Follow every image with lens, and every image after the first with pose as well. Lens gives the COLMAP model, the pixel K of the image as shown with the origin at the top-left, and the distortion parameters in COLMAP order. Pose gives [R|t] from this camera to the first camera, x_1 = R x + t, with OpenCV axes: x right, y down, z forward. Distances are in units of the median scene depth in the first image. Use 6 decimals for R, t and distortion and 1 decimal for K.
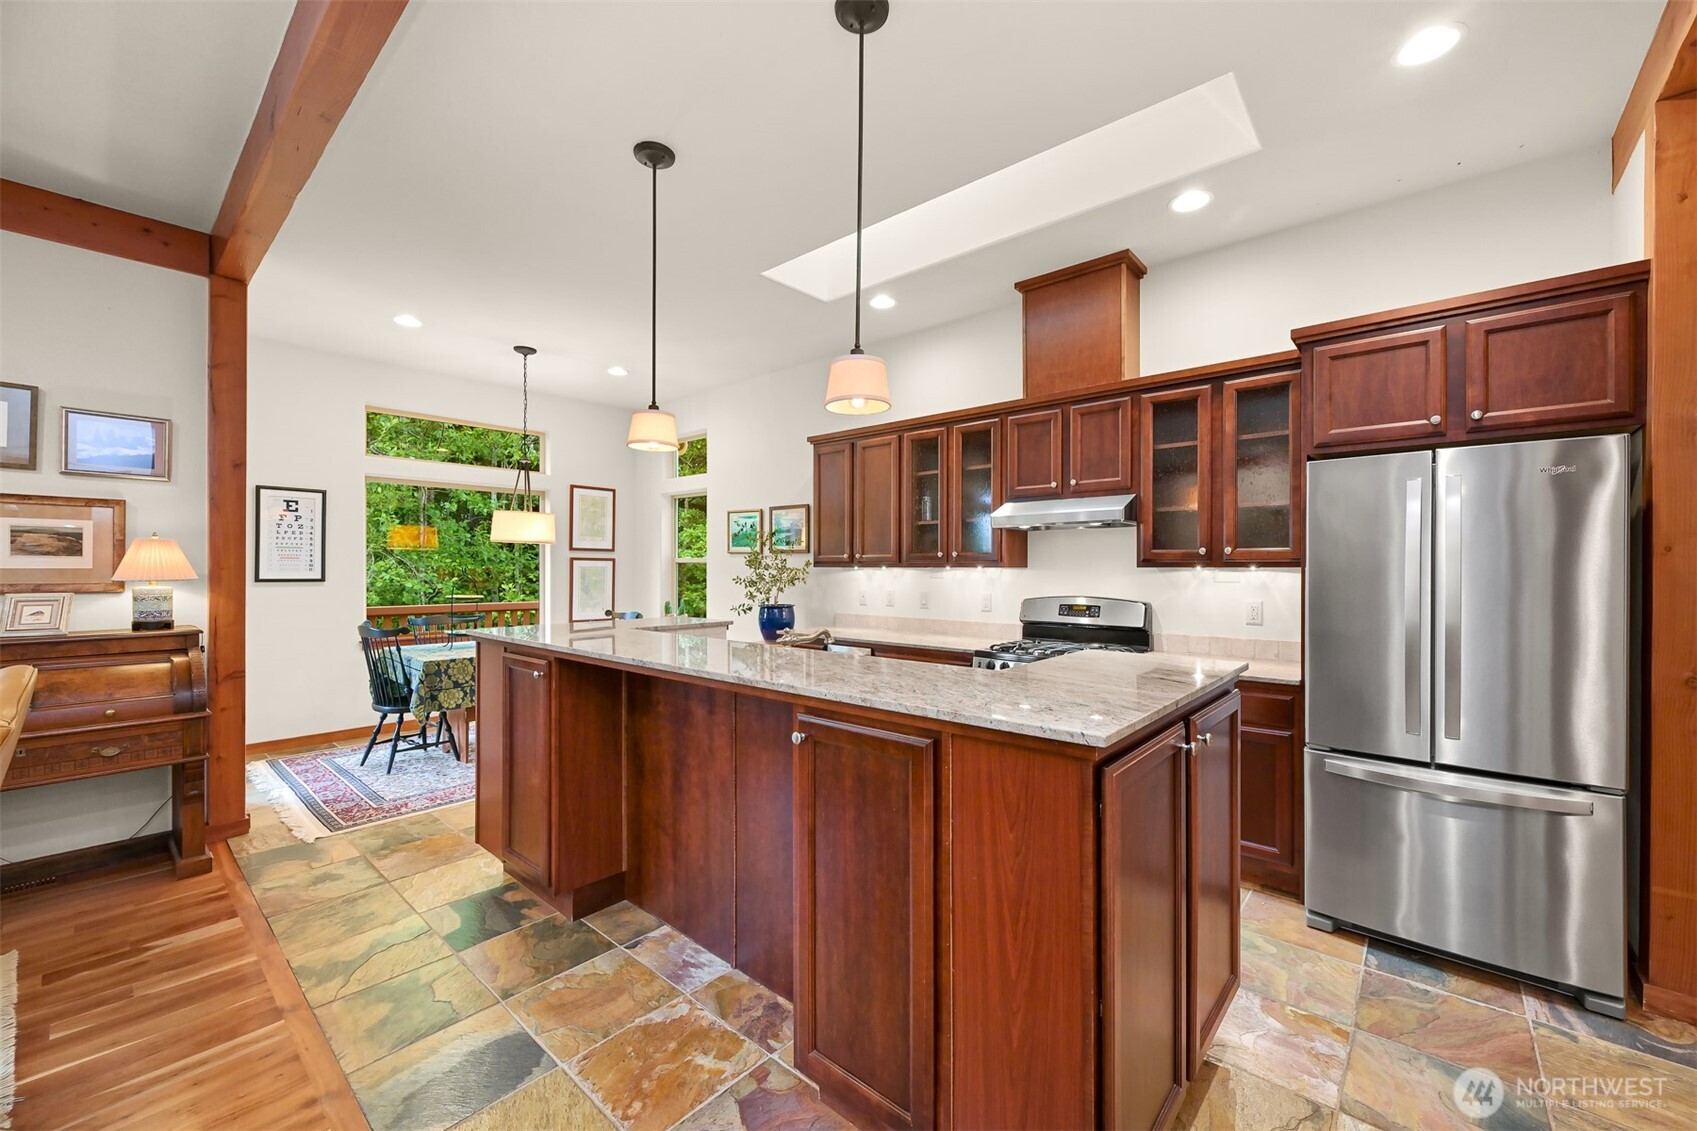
lens RADIAL K [[672.1, 0, 859.2], [0, 672.1, 572.8], [0, 0, 1]] dist [-0.003204, 0.000805]
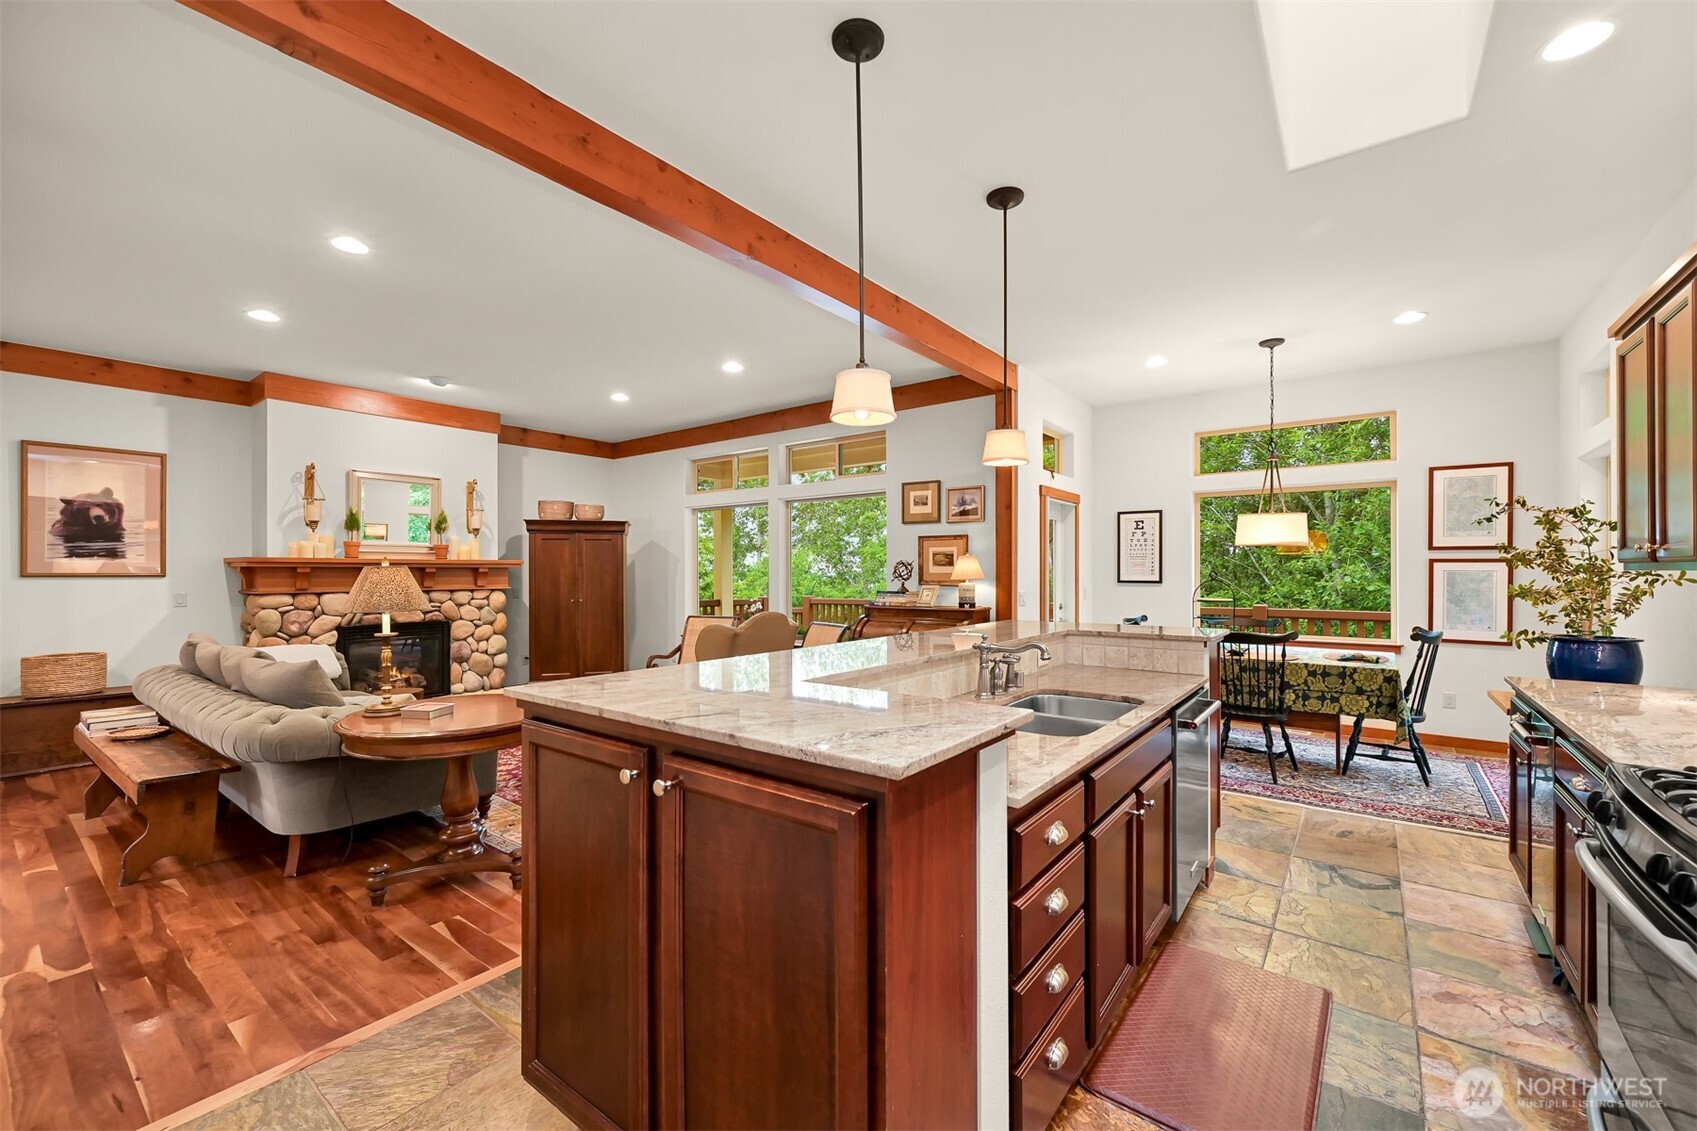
lens RADIAL K [[672.1, 0, 851.9], [0, 672.1, 570.0], [0, 0, 1]] dist [-0.003204, 0.000805]
pose [[0.054549, -0.004565, -0.998501, 0.565338], [-0.007059, 0.999963, -0.004957, -0.002382], [0.998486, 0.007319, 0.054515, 0.497320]]
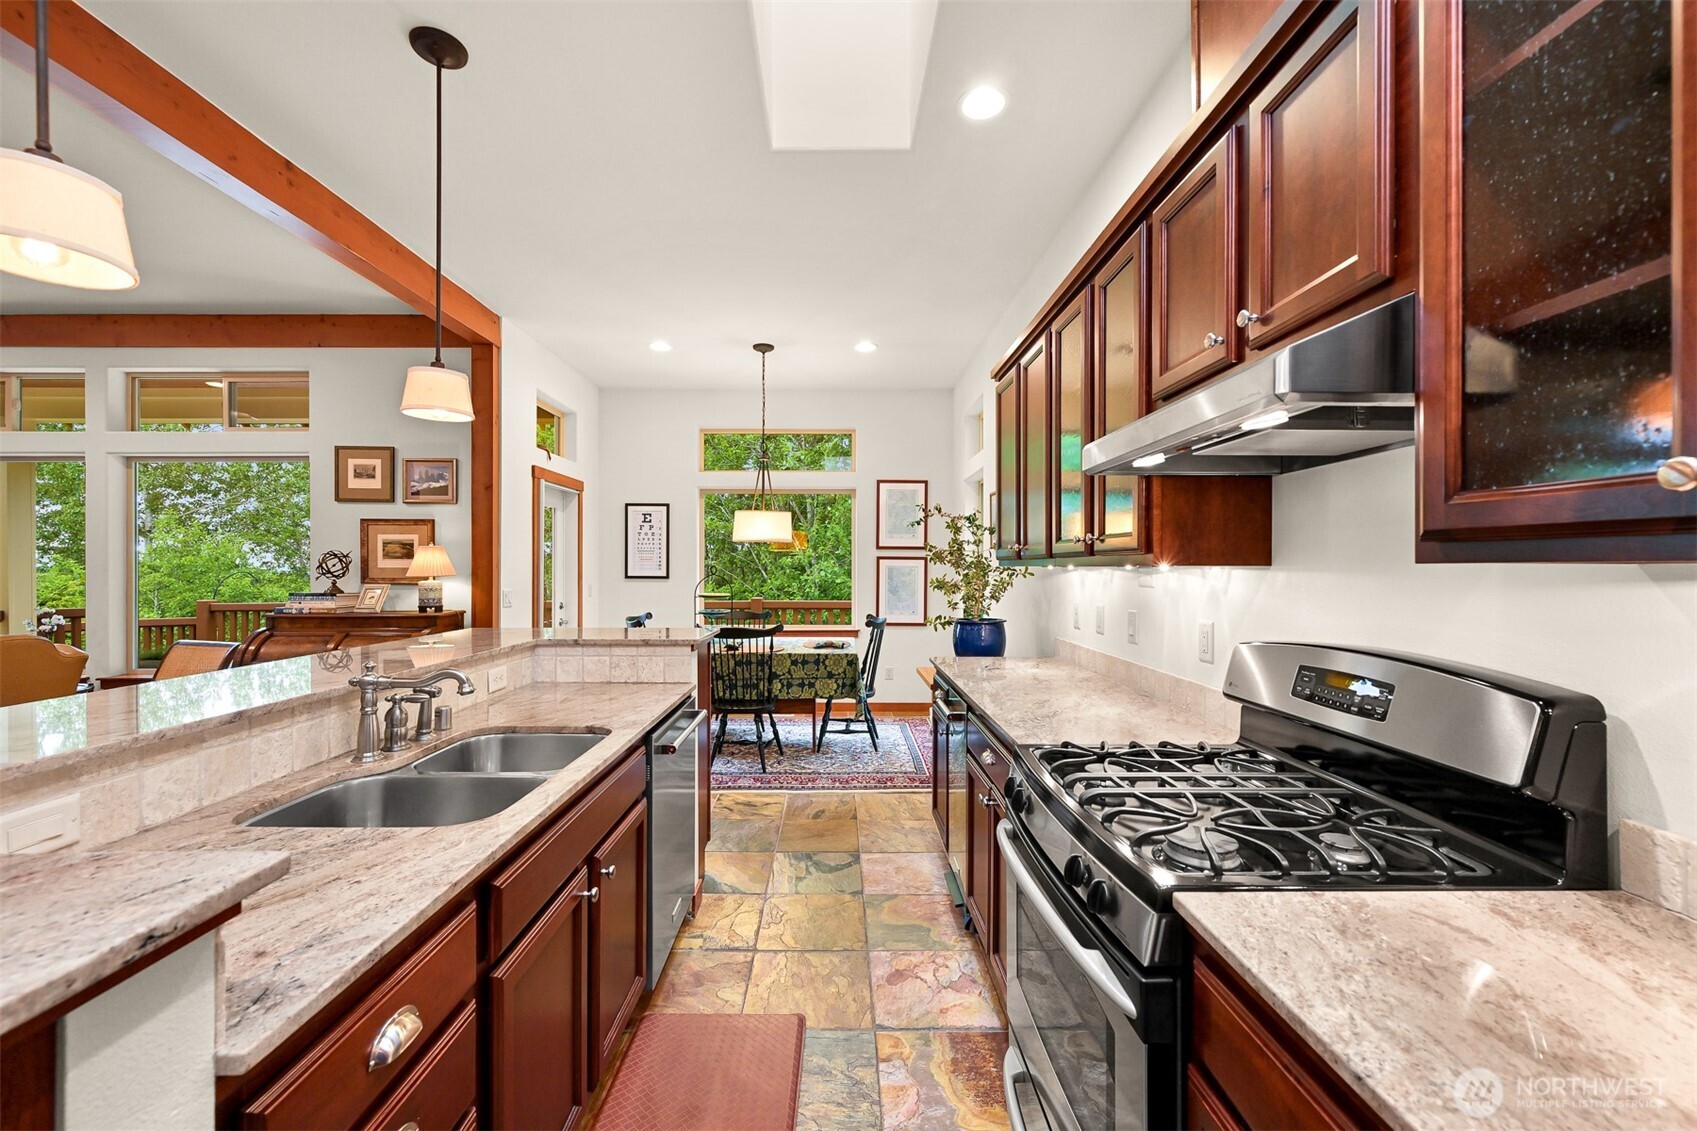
lens RADIAL K [[672.1, 0, 833.6], [0, 672.1, 562.9], [0, 0, 1]] dist [-0.003204, 0.000805]
pose [[0.649860, -0.005628, -0.760033, 0.439469], [-0.005752, 0.999908, -0.012322, -0.003264], [0.760032, 0.012379, 0.649767, 0.603840]]
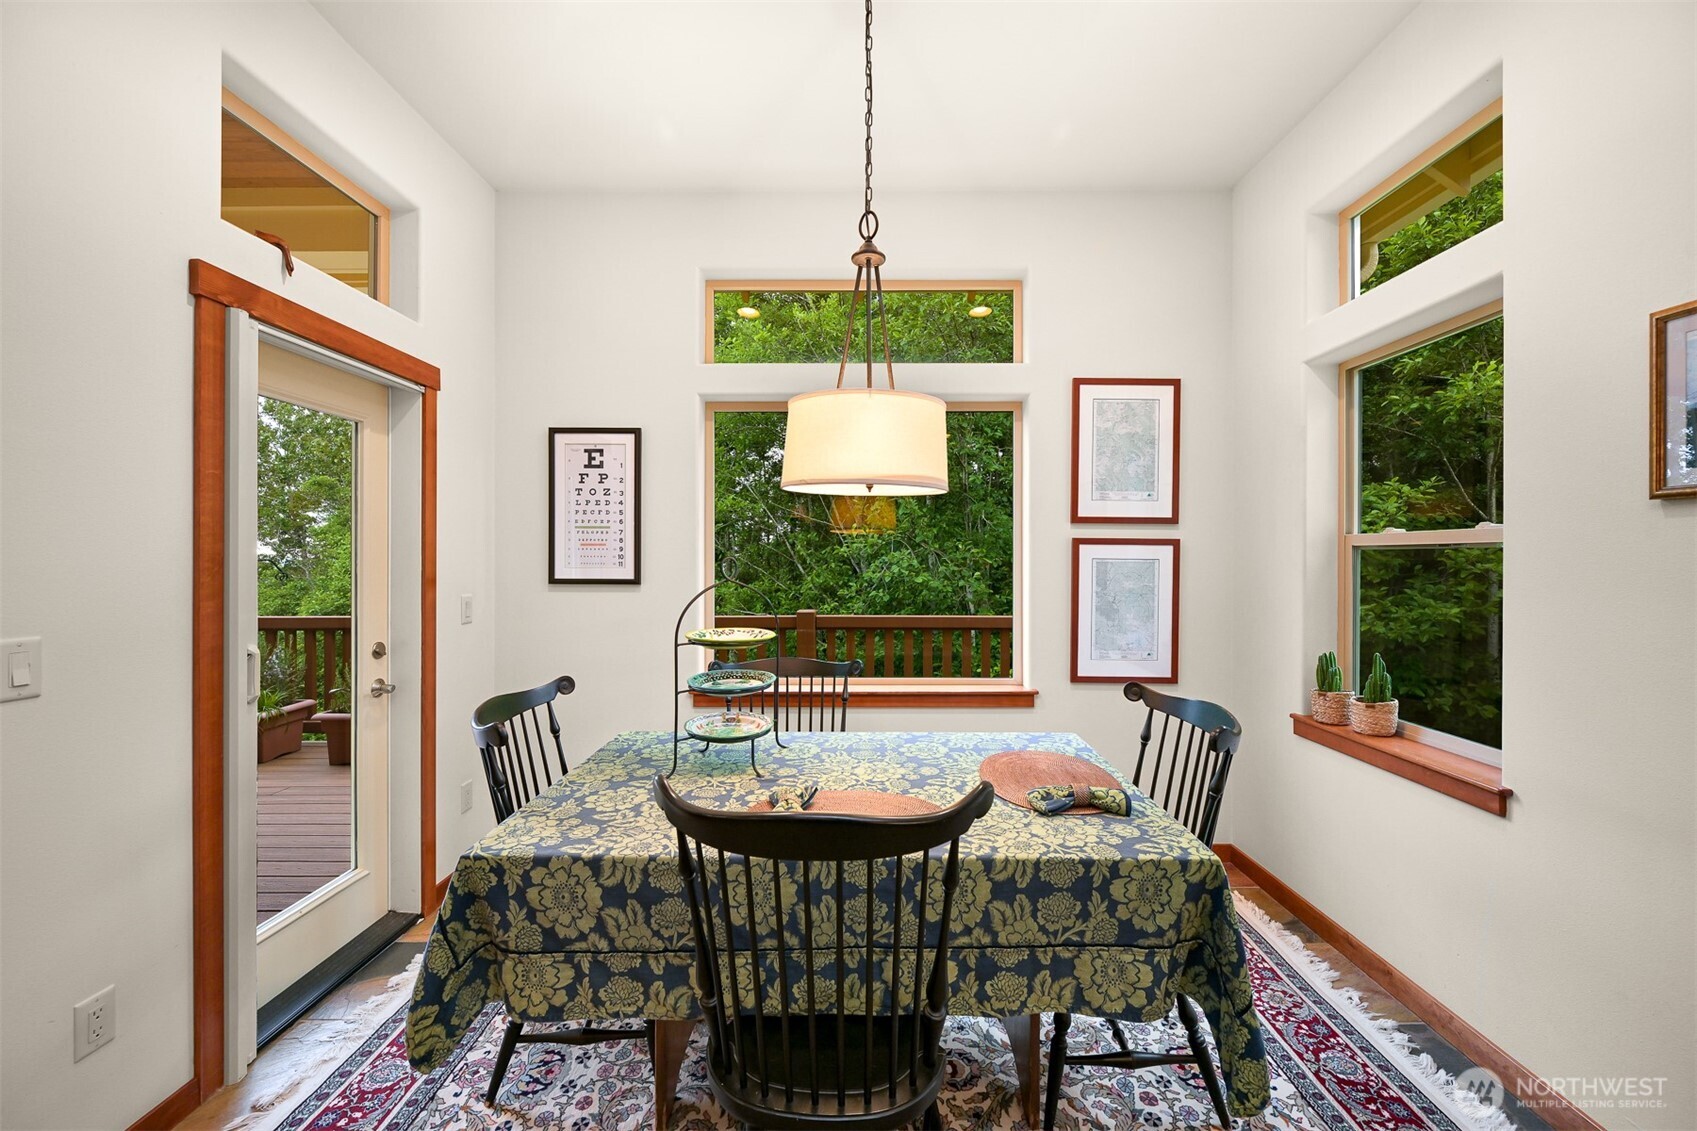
lens RADIAL K [[672.1, 0, 851.7], [0, 672.1, 554.9], [0, 0, 1]] dist [-0.003204, 0.000805]
pose [[0.643243, -0.005641, -0.765641, -0.318326], [-0.005946, 0.999906, -0.012363, -0.009443], [0.765639, 0.012505, 0.643149, 1.055192]]
